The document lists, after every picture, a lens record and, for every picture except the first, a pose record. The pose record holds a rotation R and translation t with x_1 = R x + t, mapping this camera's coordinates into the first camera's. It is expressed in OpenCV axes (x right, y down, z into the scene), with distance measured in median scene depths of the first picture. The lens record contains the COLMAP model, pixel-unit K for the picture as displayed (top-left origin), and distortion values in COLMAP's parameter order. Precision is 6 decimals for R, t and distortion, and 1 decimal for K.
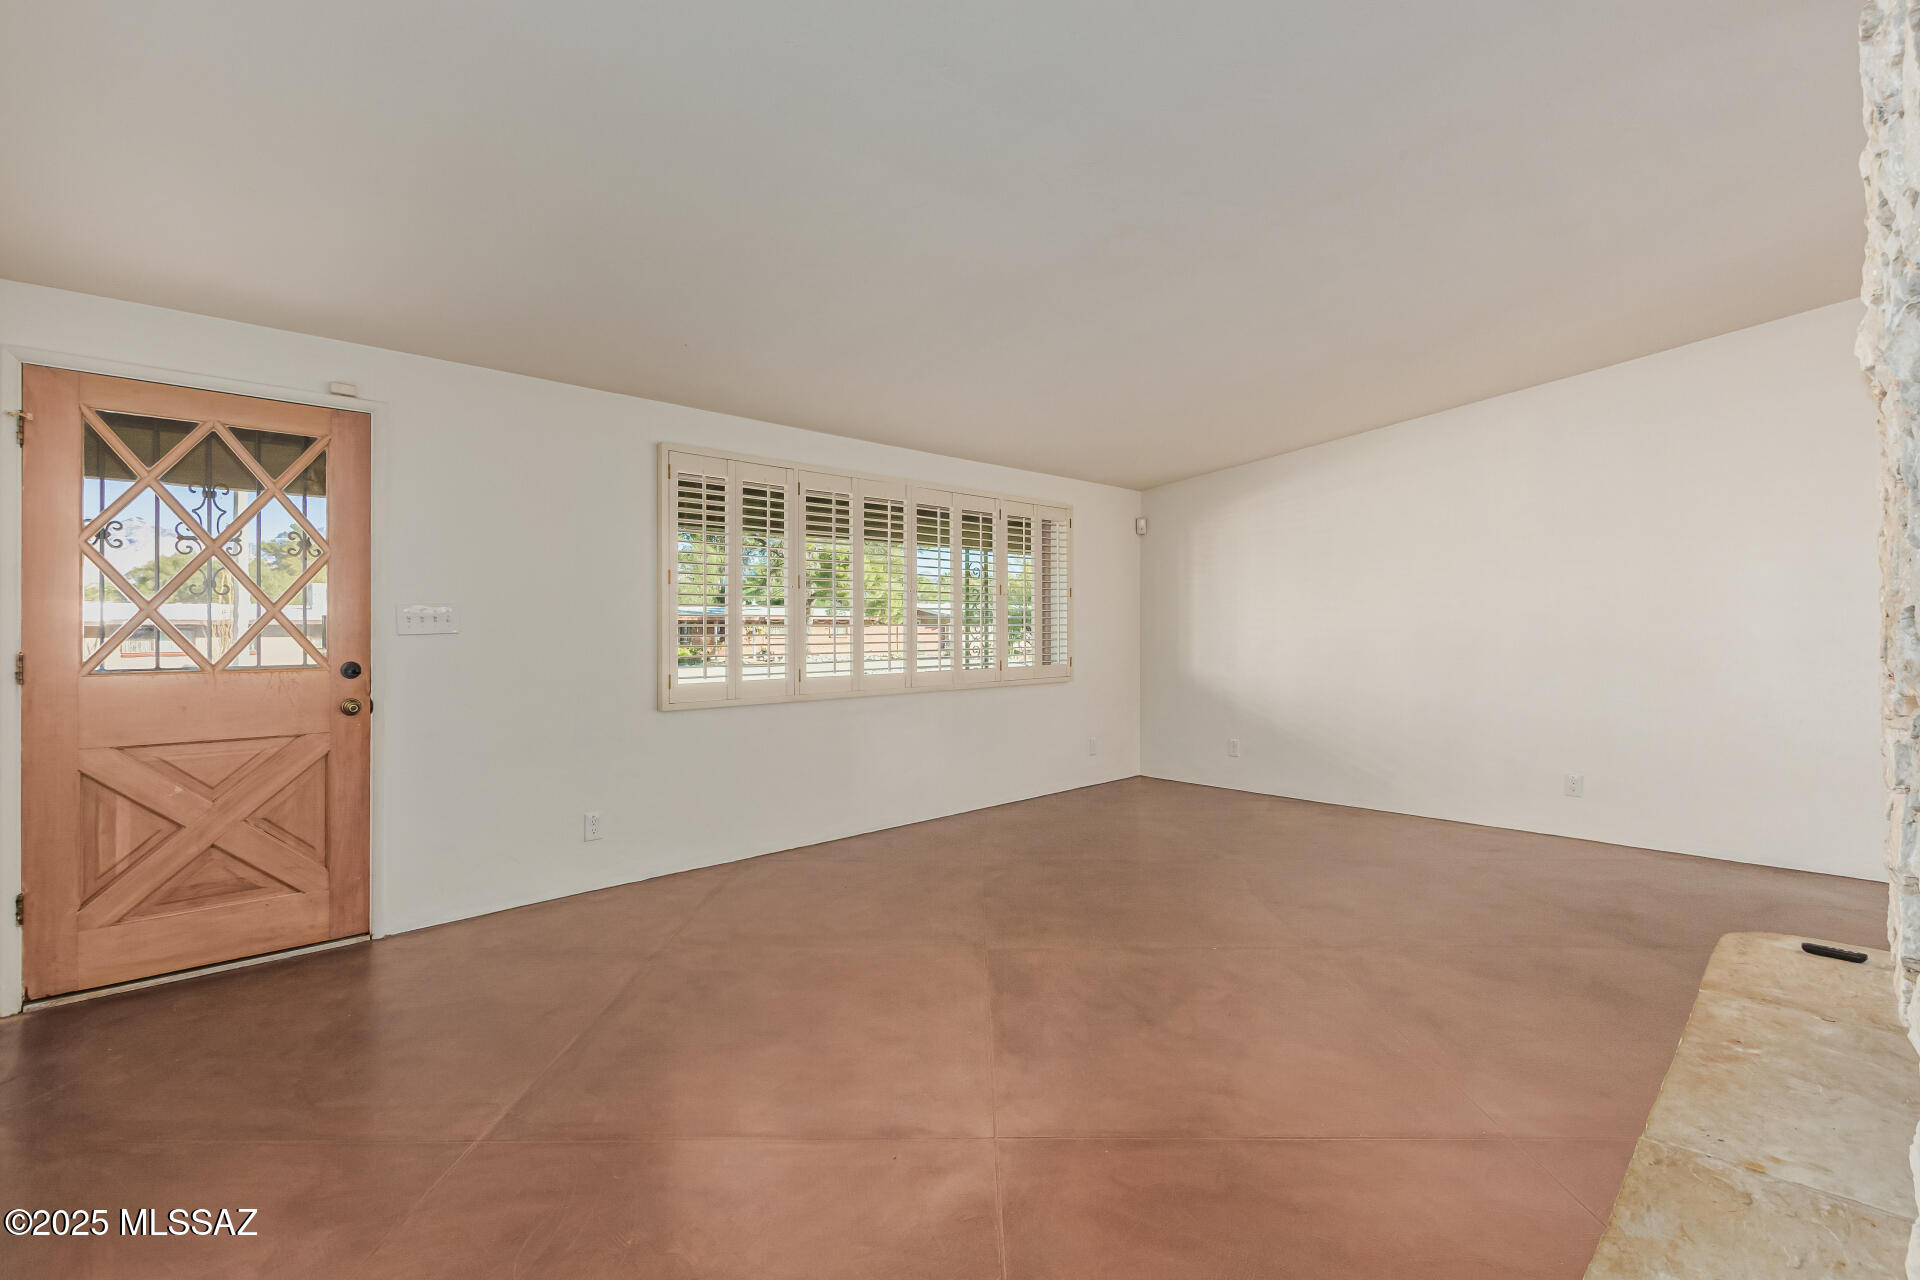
lens RADIAL K [[884.4, 0, 959.3], [0, 884.4, 638.4], [0, 0, 1]] dist [-0.003795, -0.000117]
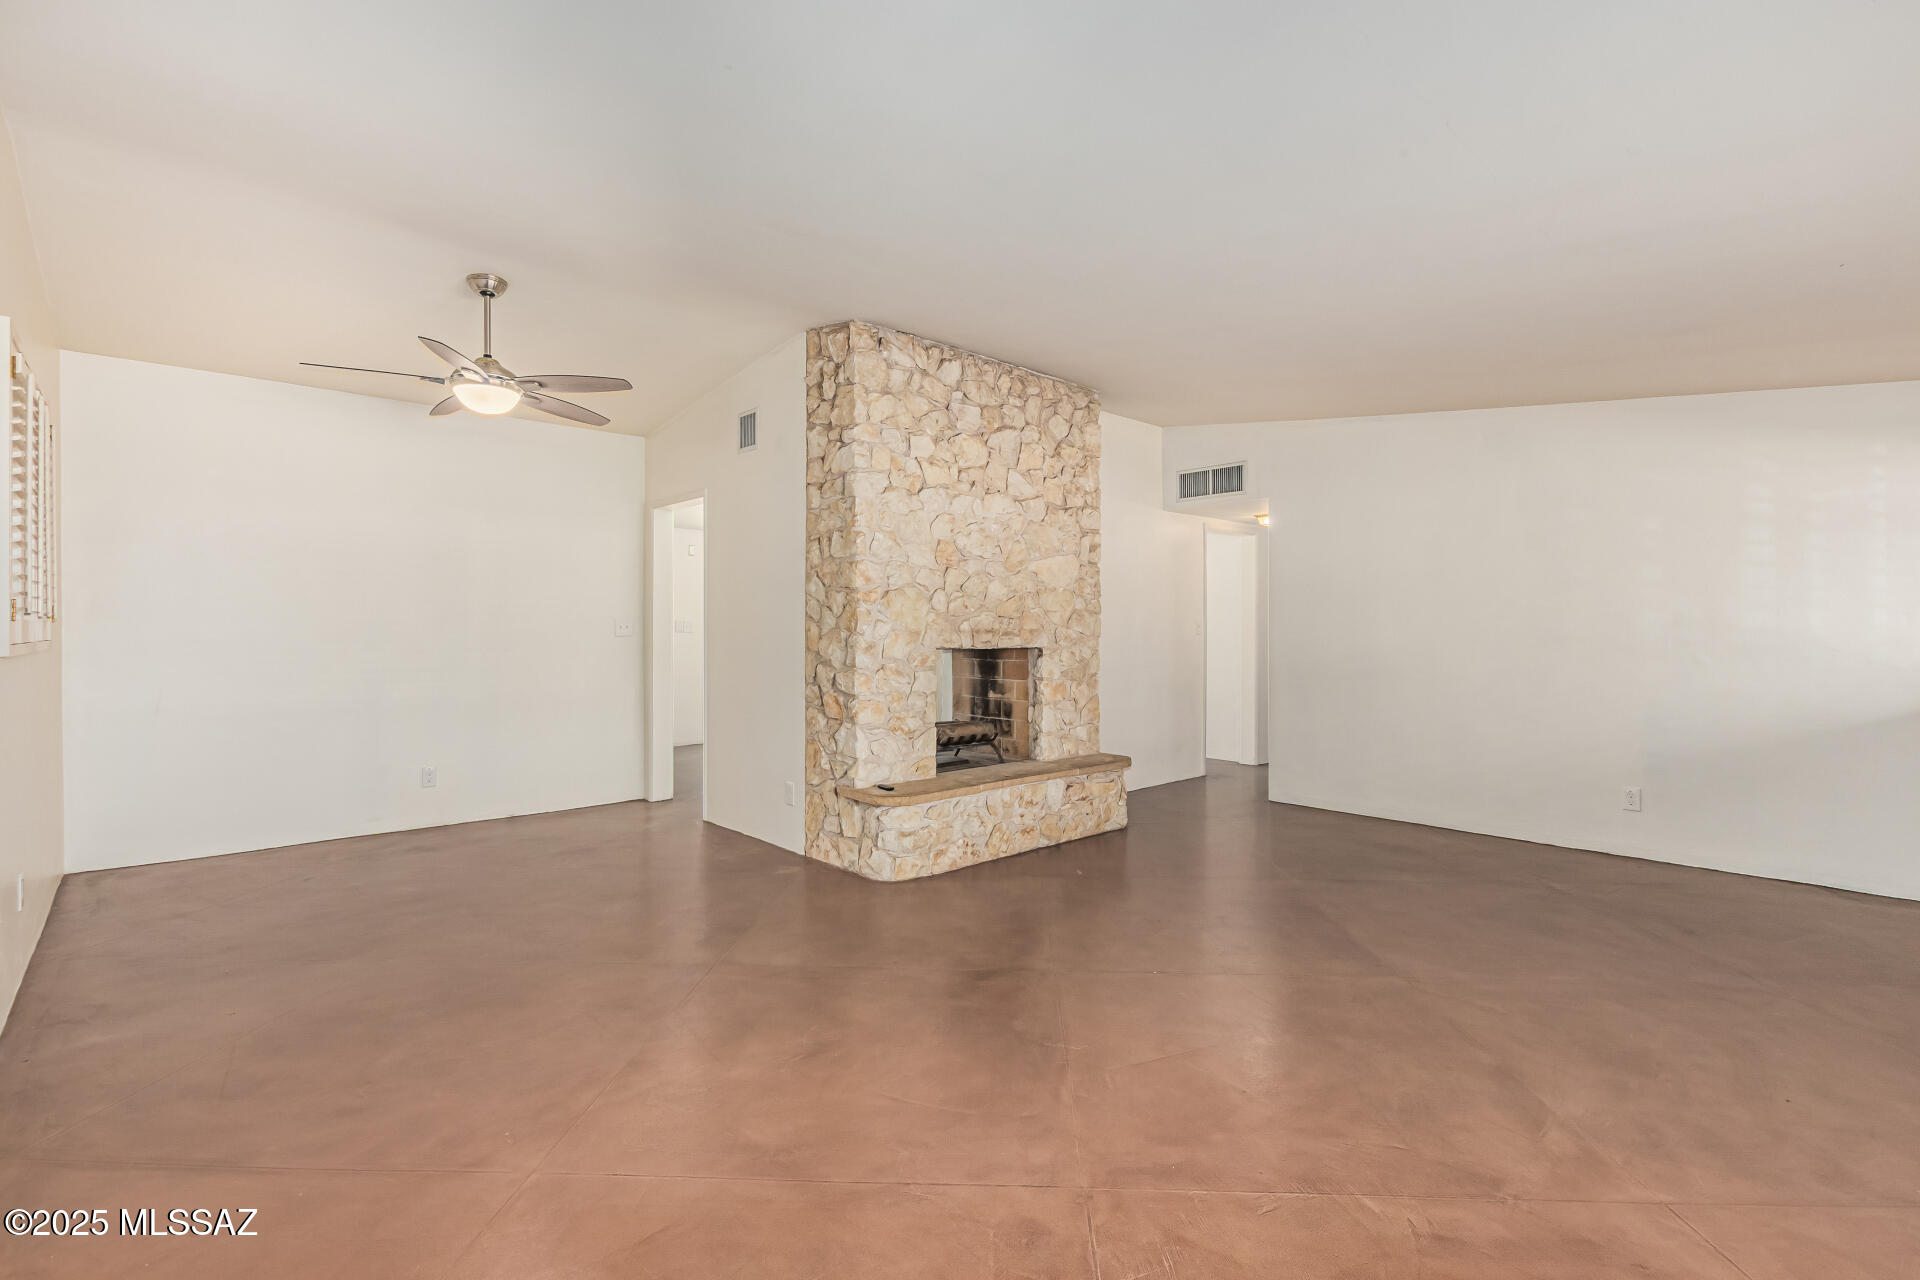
lens RADIAL K [[873.1, 0, 962.9], [0, 873.1, 633.1], [0, 0, 1]] dist [-0.001473, 0.000351]
pose [[-0.999215, 0.003405, 0.039457, 0.502180], [0.003916, 0.999909, 0.012875, -0.030182], [-0.039409, 0.013019, -0.999138, 2.134497]]
